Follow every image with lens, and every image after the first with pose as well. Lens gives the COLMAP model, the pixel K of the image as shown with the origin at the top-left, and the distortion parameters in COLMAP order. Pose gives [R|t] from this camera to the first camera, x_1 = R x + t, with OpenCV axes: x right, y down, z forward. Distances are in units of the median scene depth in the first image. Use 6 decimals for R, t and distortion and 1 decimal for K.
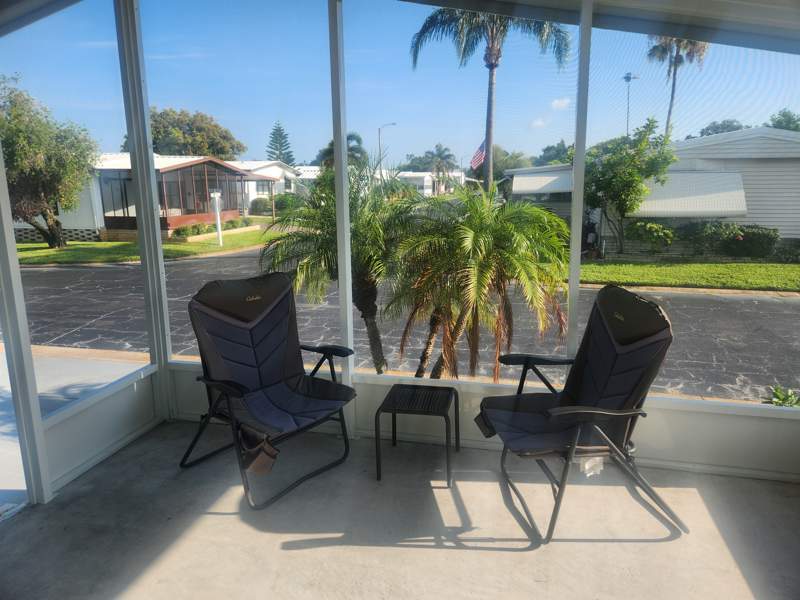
lens RADIAL K [[539.2, 0, 397.9], [0, 539.2, 300.6], [0, 0, 1]] dist [0.054431, -0.045107]
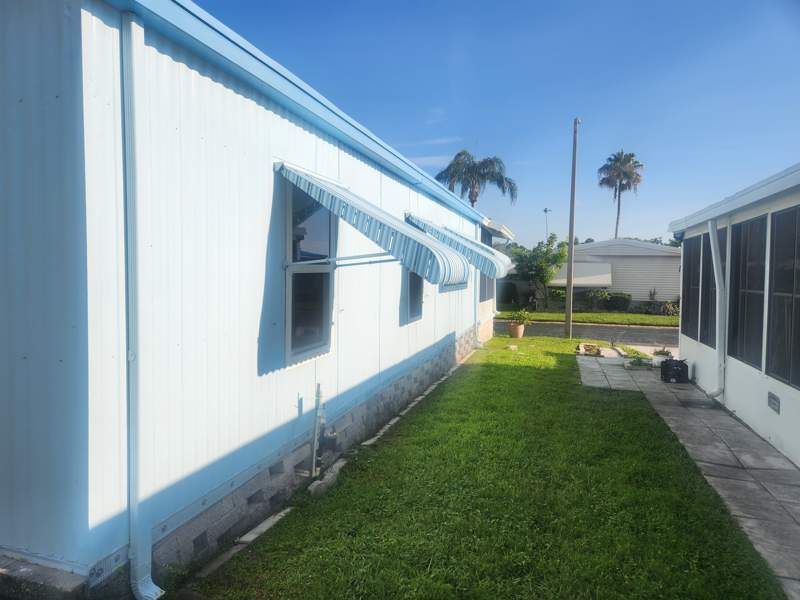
lens RADIAL K [[539.2, 0, 399.8], [0, 539.2, 297.6], [0, 0, 1]] dist [0.054431, -0.045107]
pose [[0.996029, 0.026222, -0.085085, 0.099455], [-0.039172, 0.987247, -0.154301, 0.169649], [0.079953, 0.157021, 0.984354, -0.746227]]
